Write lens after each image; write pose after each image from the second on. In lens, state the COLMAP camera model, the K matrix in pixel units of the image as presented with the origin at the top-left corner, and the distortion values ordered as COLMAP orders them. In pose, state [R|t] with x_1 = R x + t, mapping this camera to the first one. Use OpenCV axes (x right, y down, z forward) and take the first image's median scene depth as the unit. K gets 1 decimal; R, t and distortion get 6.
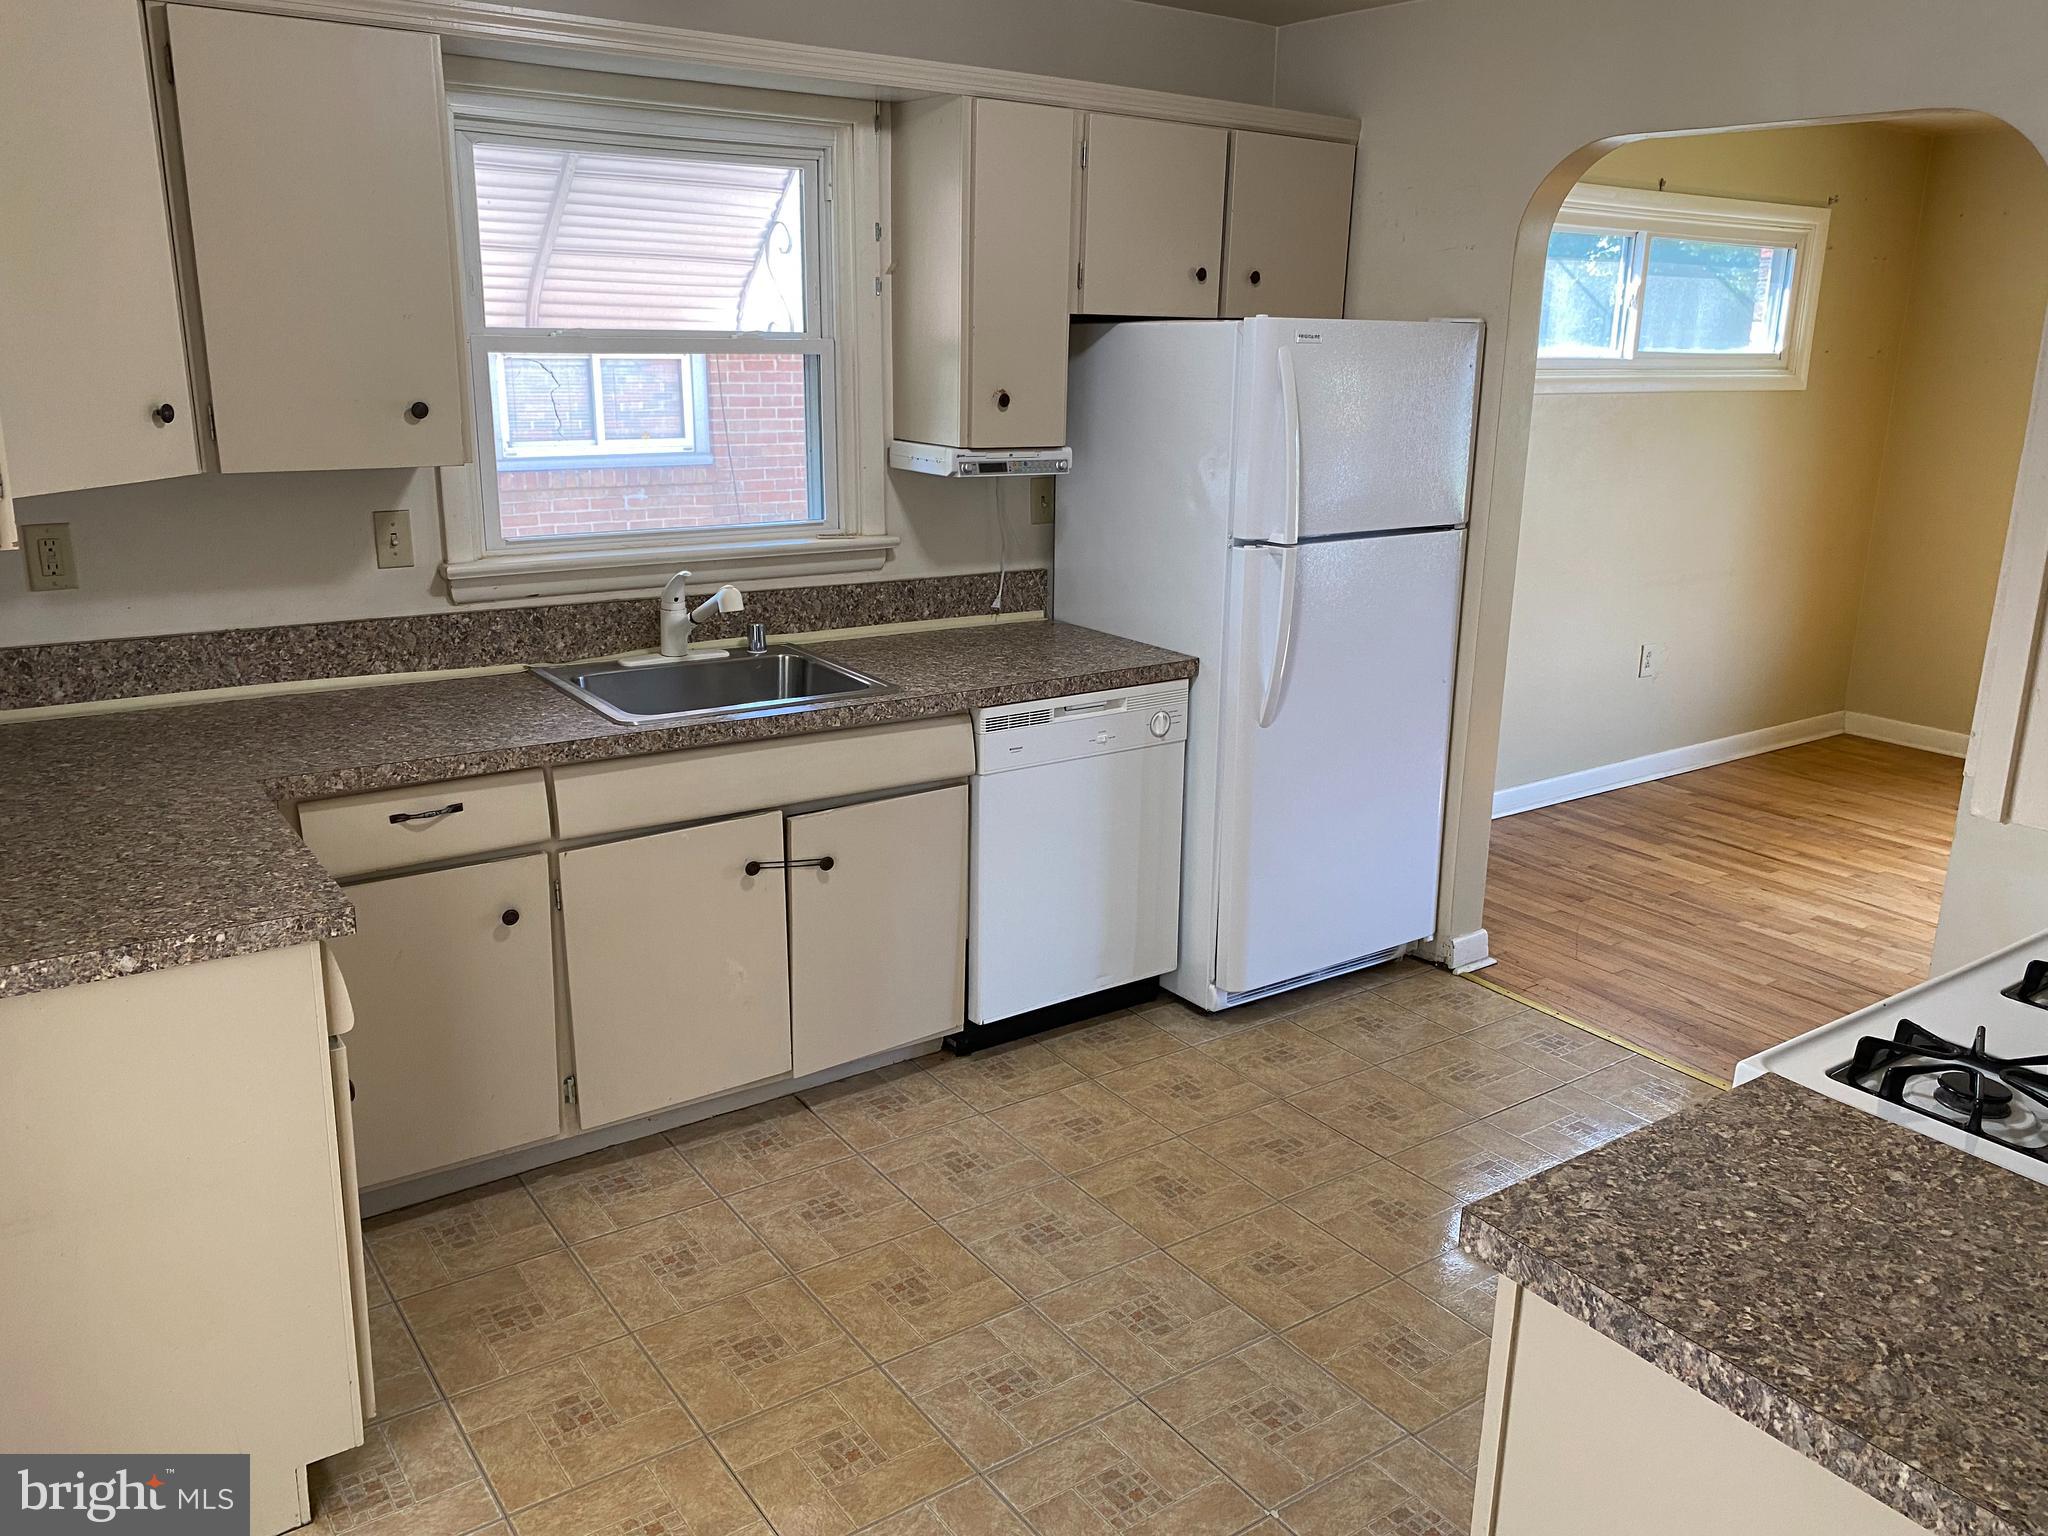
lens RADIAL K [[1569.8, 0, 1028.8], [0, 1569.8, 764.9], [0, 0, 1]] dist [0.054221, -0.058294]
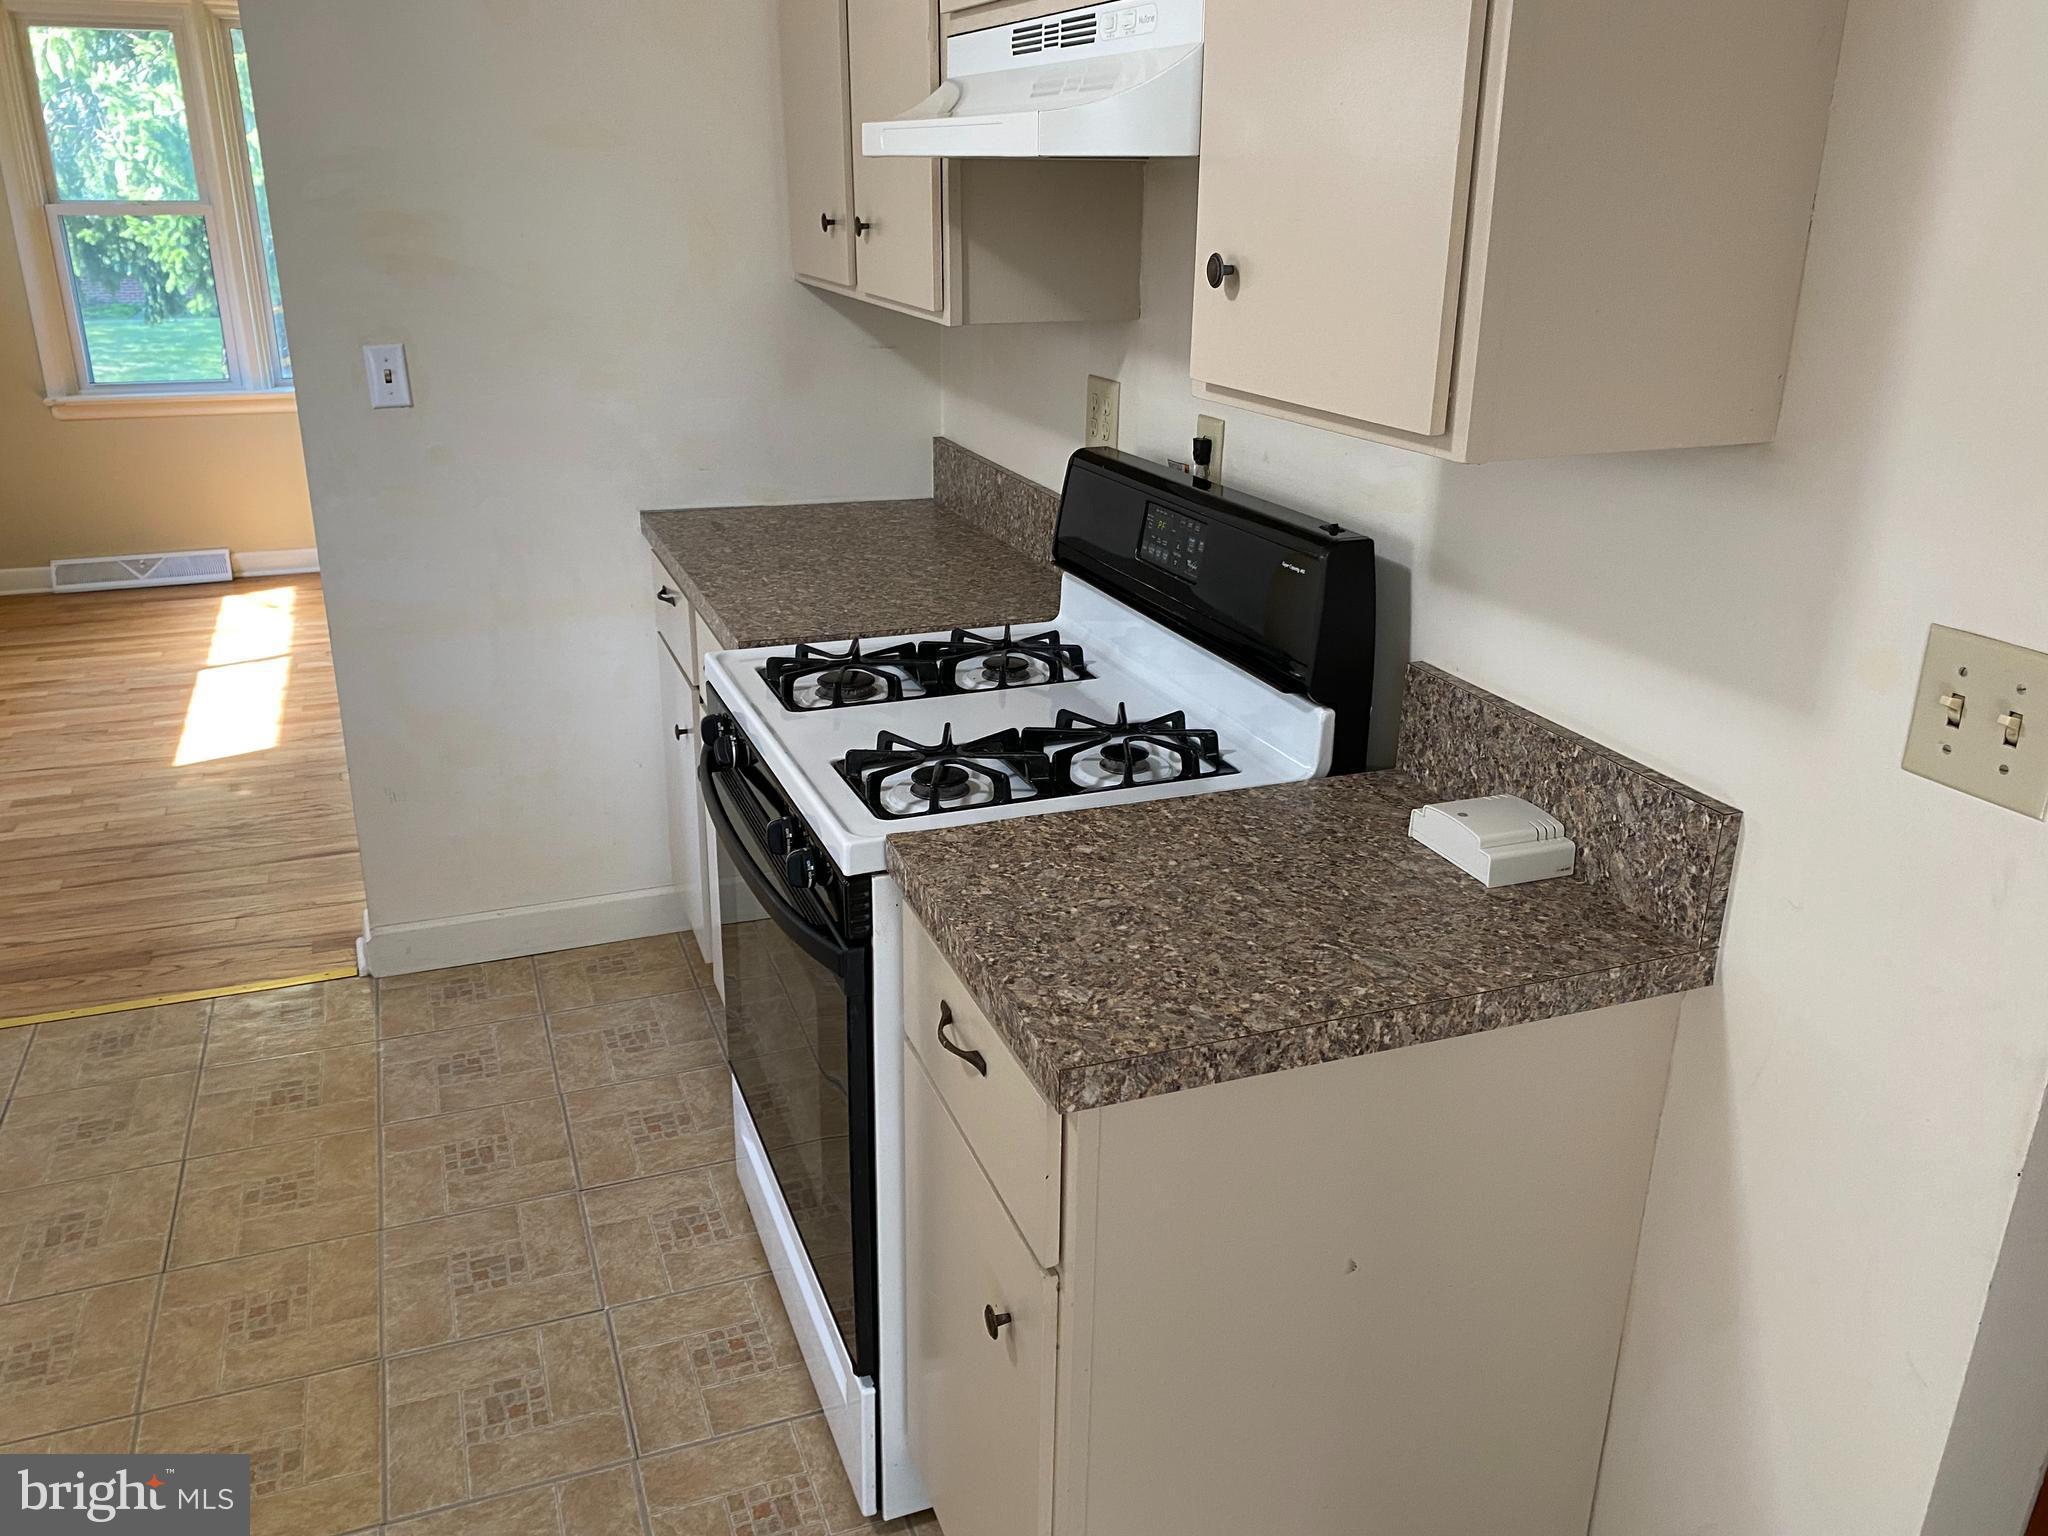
lens RADIAL K [[1569.8, 0, 1025.2], [0, 1569.8, 749.5], [0, 0, 1]] dist [0.054221, -0.058294]
pose [[0.259671, -0.352231, 0.899169, -0.212447], [0.255052, 0.923061, 0.287935, -0.065959], [-0.931407, 0.154566, 0.329529, 0.329929]]
